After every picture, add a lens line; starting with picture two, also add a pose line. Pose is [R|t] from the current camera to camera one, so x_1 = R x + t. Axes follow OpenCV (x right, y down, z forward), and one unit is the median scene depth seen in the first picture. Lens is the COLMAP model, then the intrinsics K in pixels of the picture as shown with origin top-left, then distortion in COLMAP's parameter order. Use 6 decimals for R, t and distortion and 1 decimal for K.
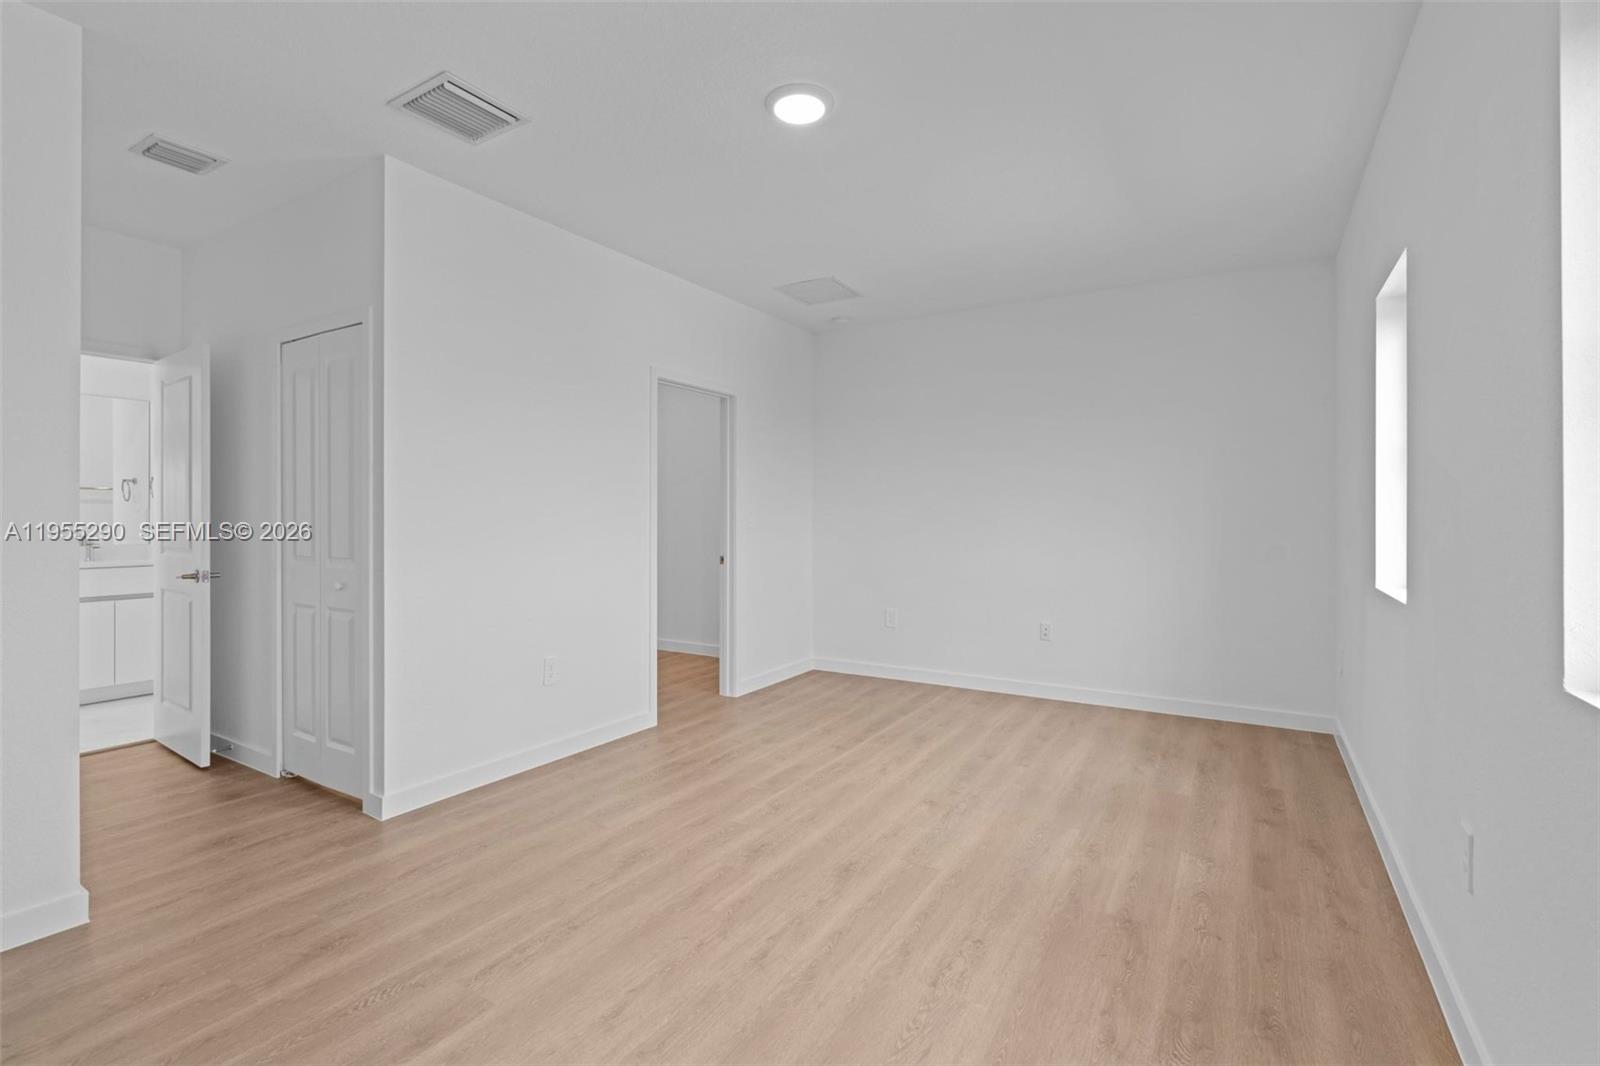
lens RADIAL K [[731.5, 0, 800.1], [0, 731.5, 524.4], [0, 0, 1]] dist [0.011314, 0.001386]
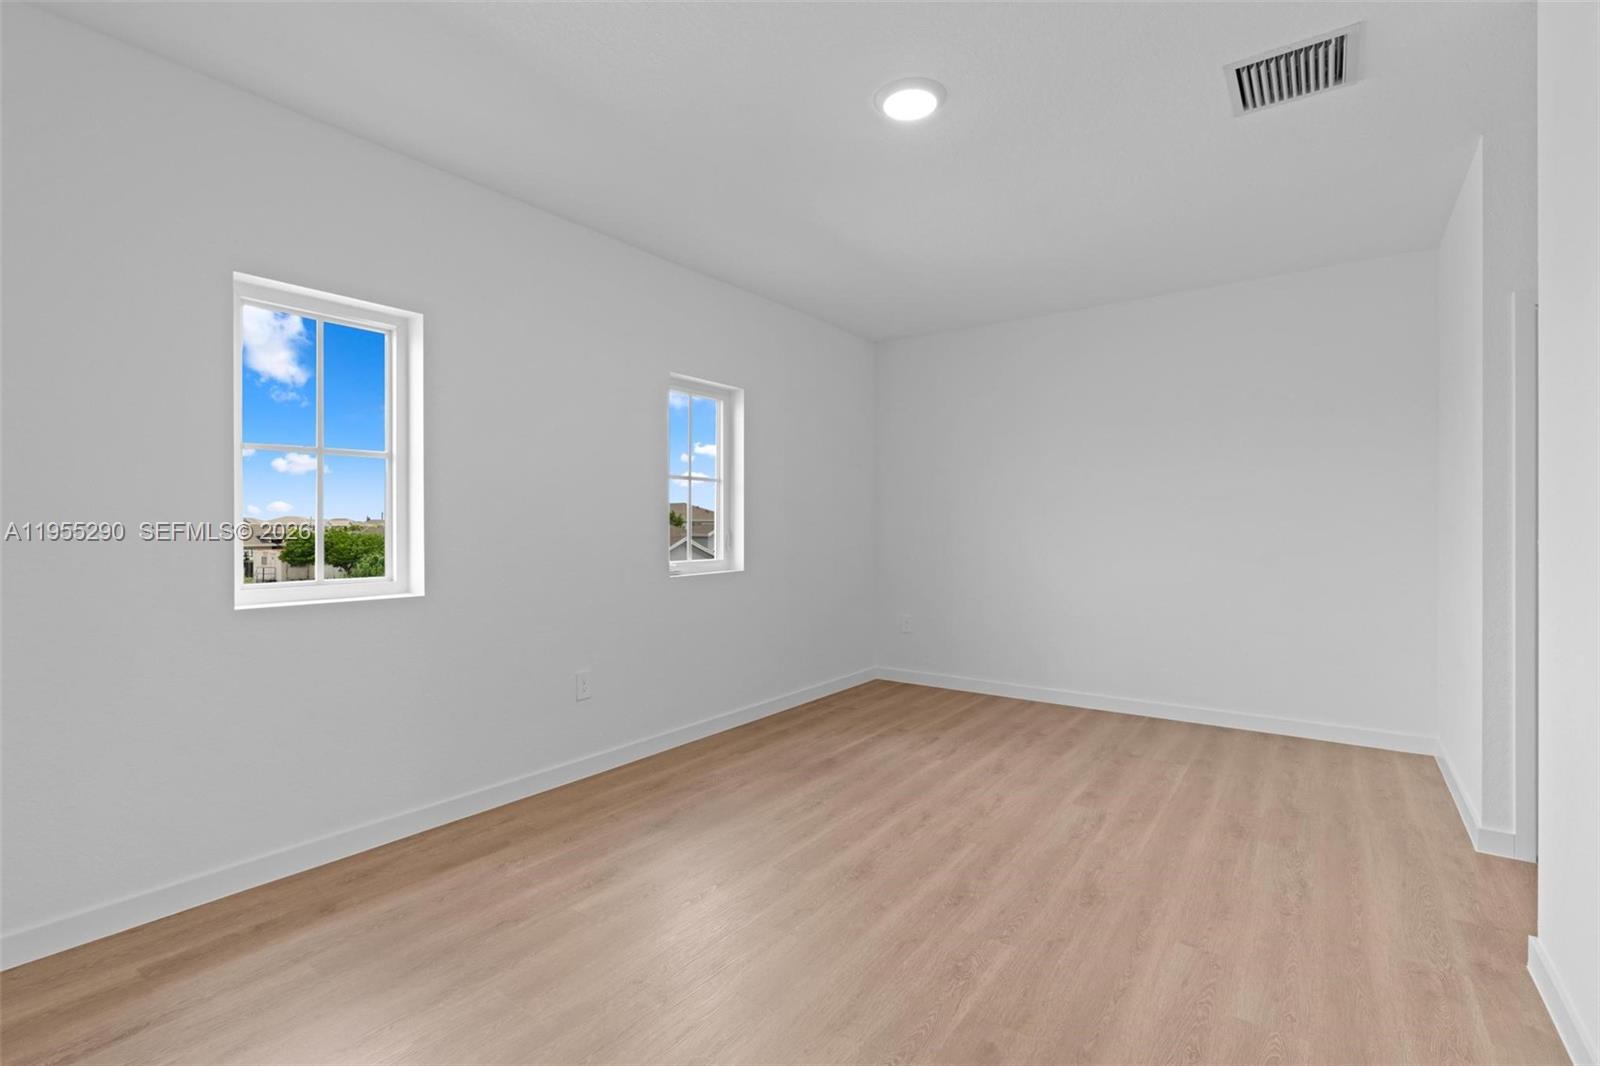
lens RADIAL K [[731.5, 0, 800.7], [0, 731.5, 520.9], [0, 0, 1]] dist [0.011314, 0.001386]
pose [[-0.996672, -0.000448, 0.081513, 0.067007], [-0.000308, 0.999998, 0.001723, -0.020727], [-0.081514, 0.001692, -0.996671, 2.054269]]
